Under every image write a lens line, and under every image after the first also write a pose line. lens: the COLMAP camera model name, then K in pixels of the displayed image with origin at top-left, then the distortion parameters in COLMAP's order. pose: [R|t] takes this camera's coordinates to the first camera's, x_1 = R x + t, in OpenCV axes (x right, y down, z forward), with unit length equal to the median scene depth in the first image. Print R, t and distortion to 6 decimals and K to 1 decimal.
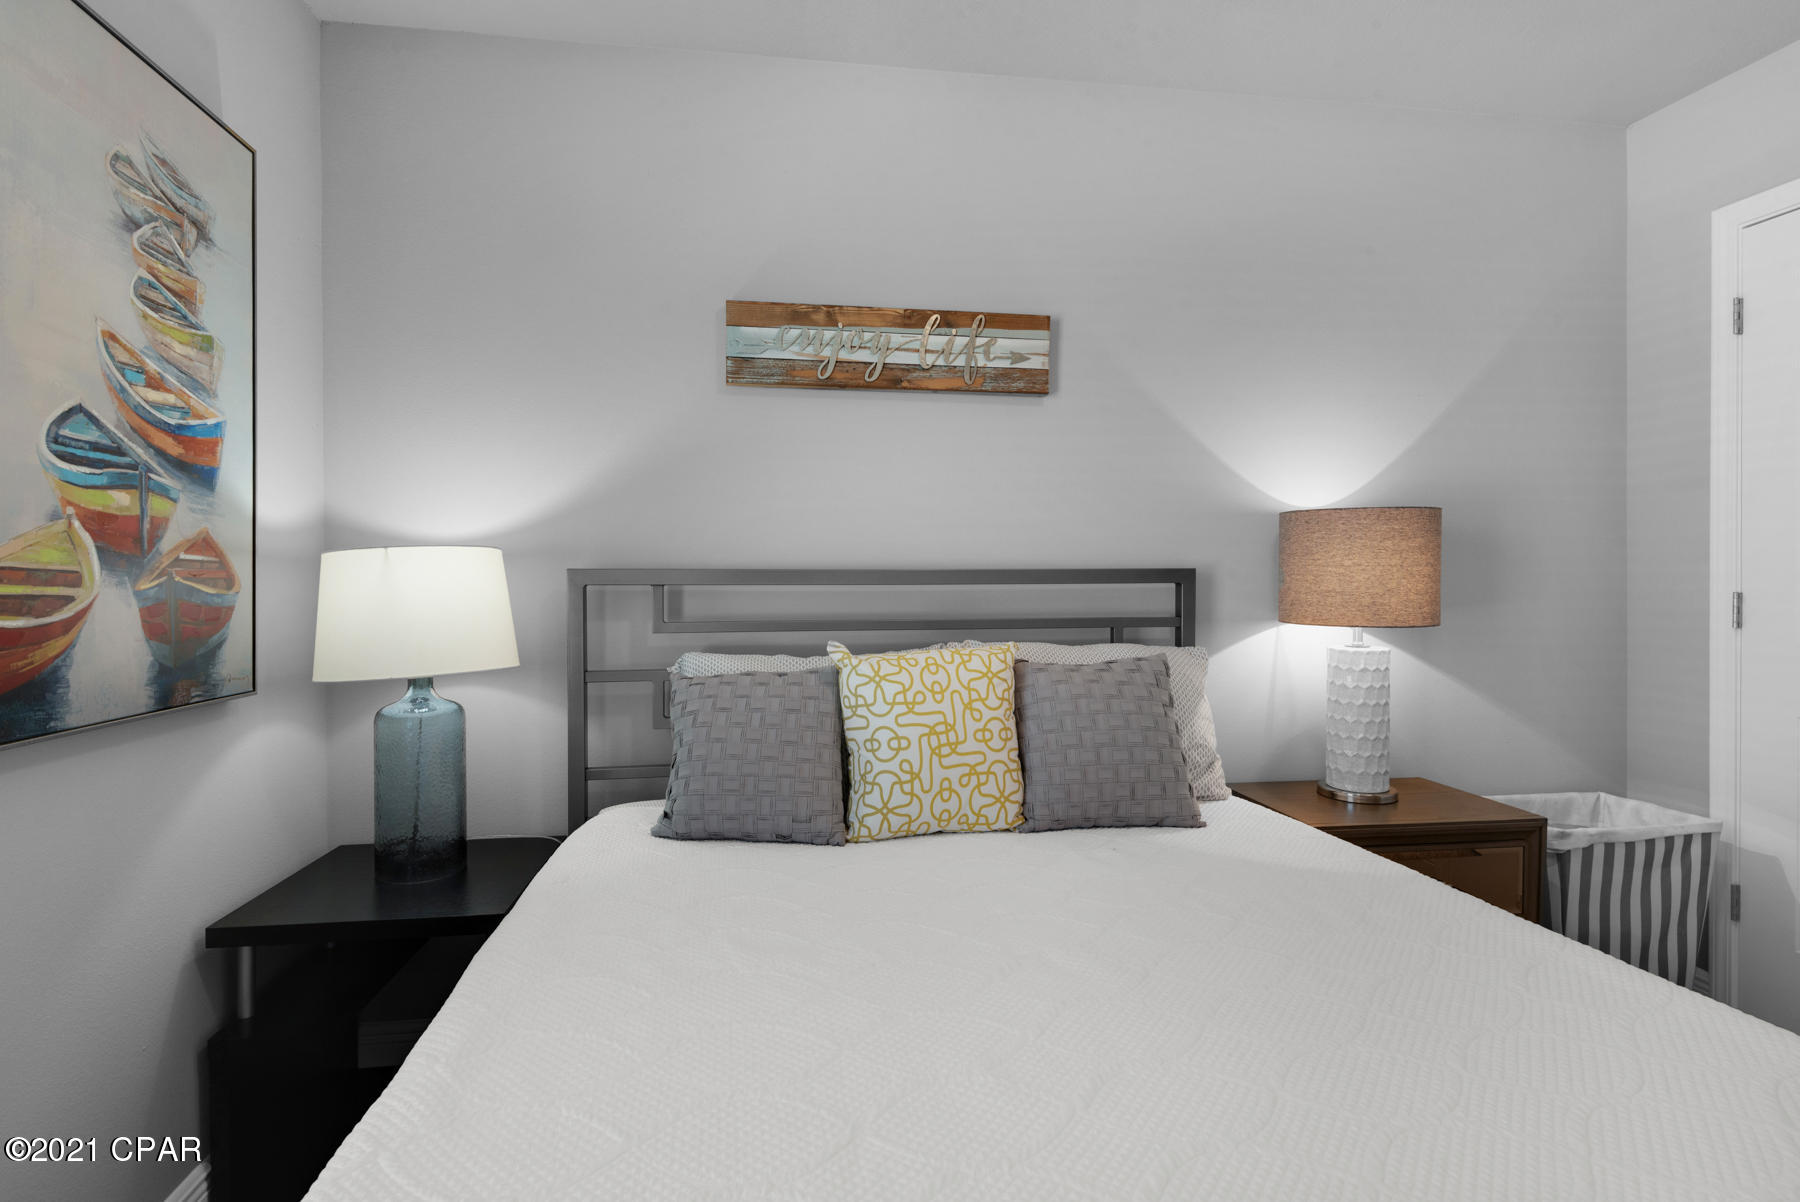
lens RADIAL K [[908.0, 0, 871.8], [0, 908.0, 589.8], [0, 0, 1]] dist [0.030647, -0.022445]
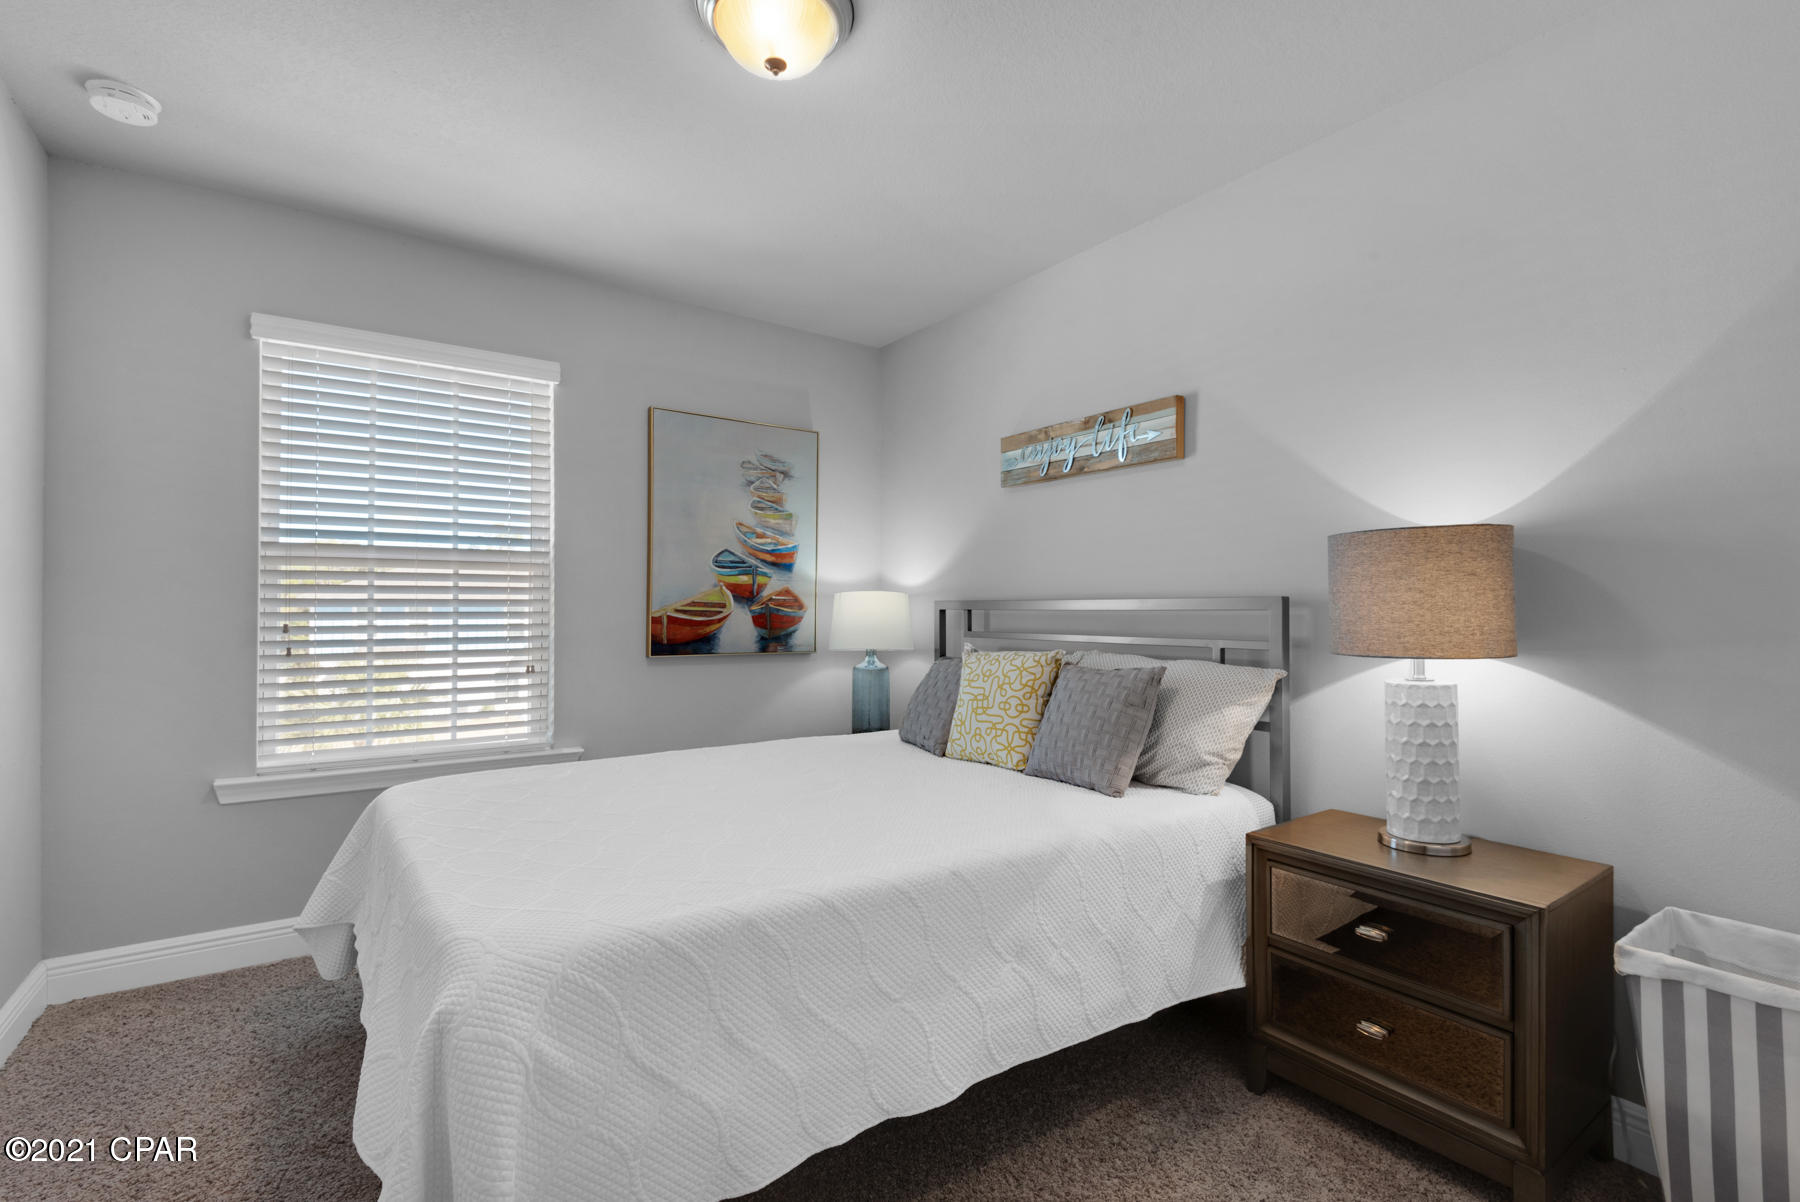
lens RADIAL K [[813.2, 0, 876.4], [0, 813.2, 602.7], [0, 0, 1]] dist [0.021908, -0.000303]
pose [[0.434559, -0.003699, -0.900636, 1.251083], [-0.013992, 0.999843, -0.010858, 0.000755], [0.900534, 0.017320, 0.434439, 0.184924]]
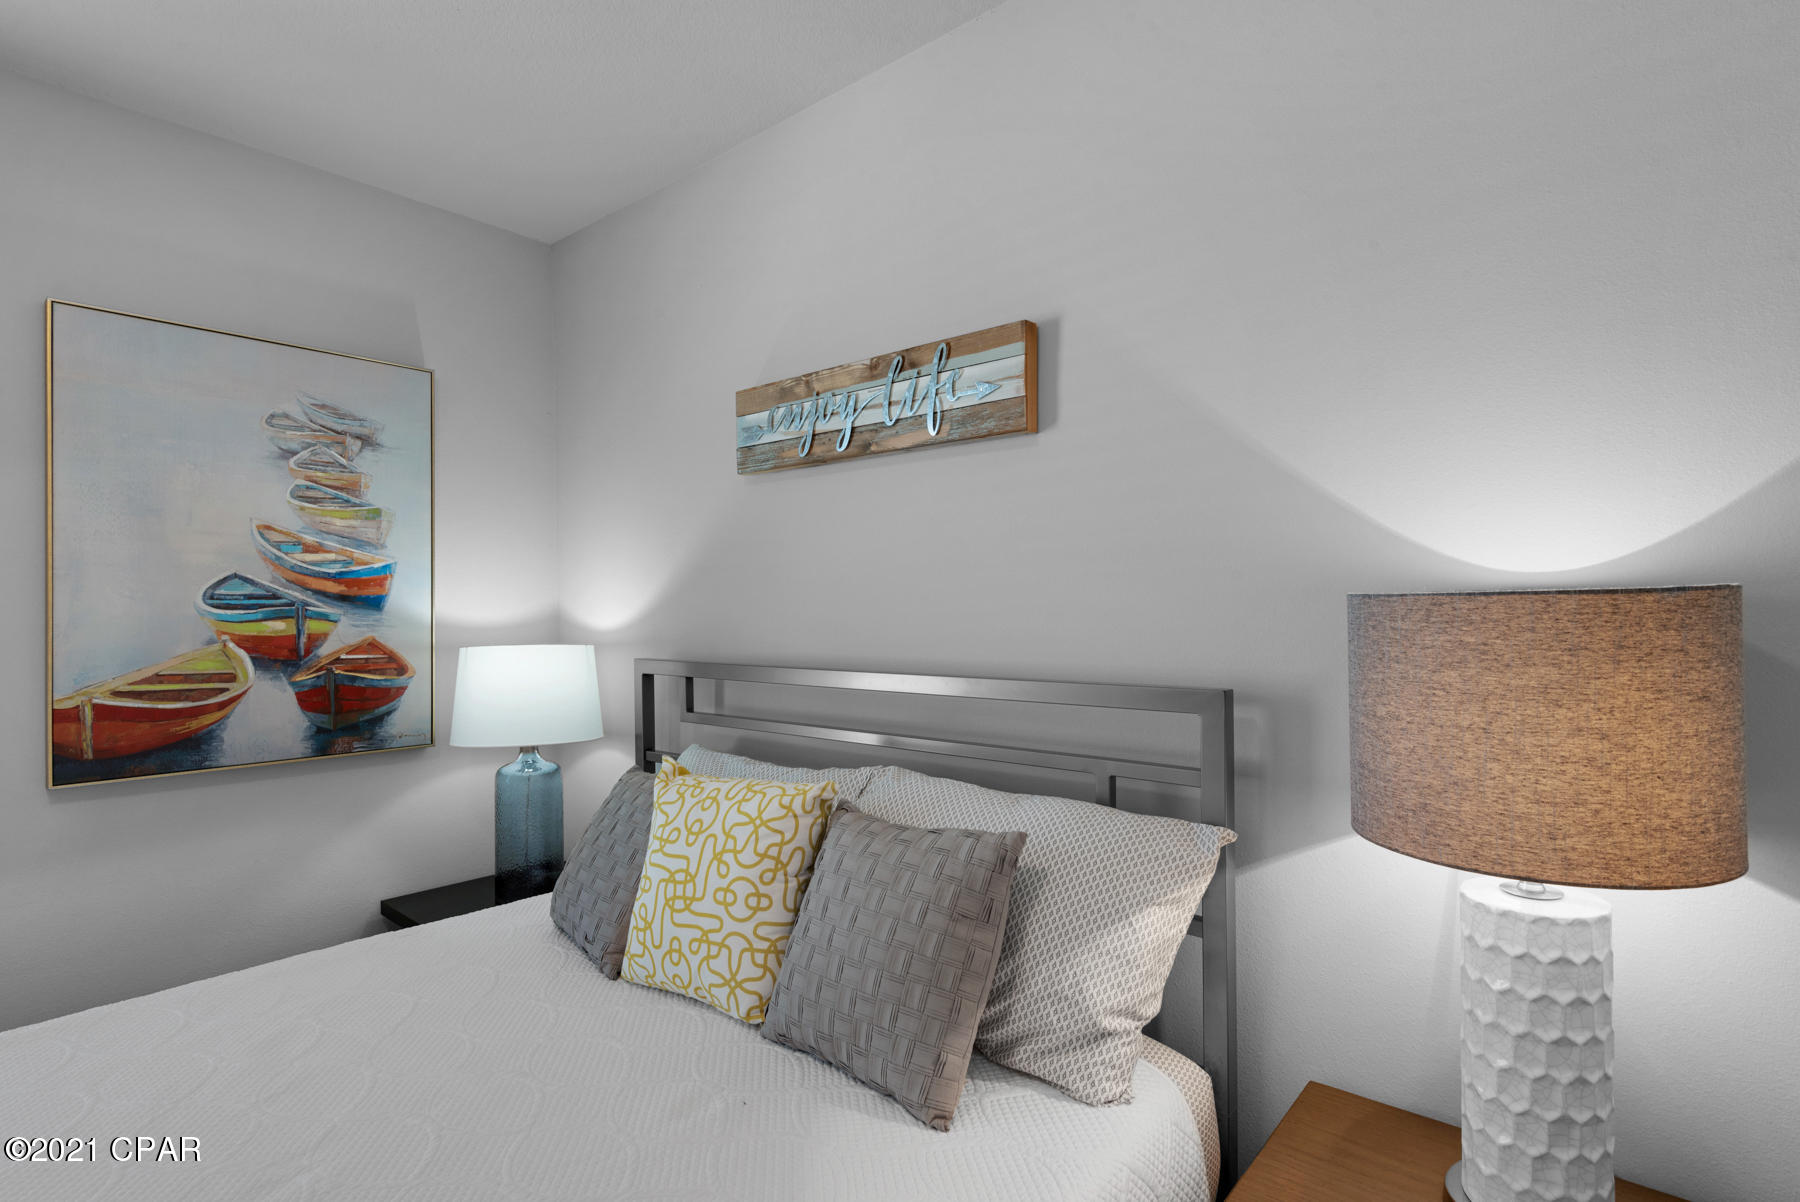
lens RADIAL K [[894.4, 0, 885.6], [0, 894.4, 608.0], [0, 0, 1]] dist [0.030381, -0.030473]
pose [[0.651491, -0.003154, -0.758650, 0.799283], [-0.000930, 0.999987, -0.004956, -0.090439], [0.758656, 0.003935, 0.651480, 0.570038]]
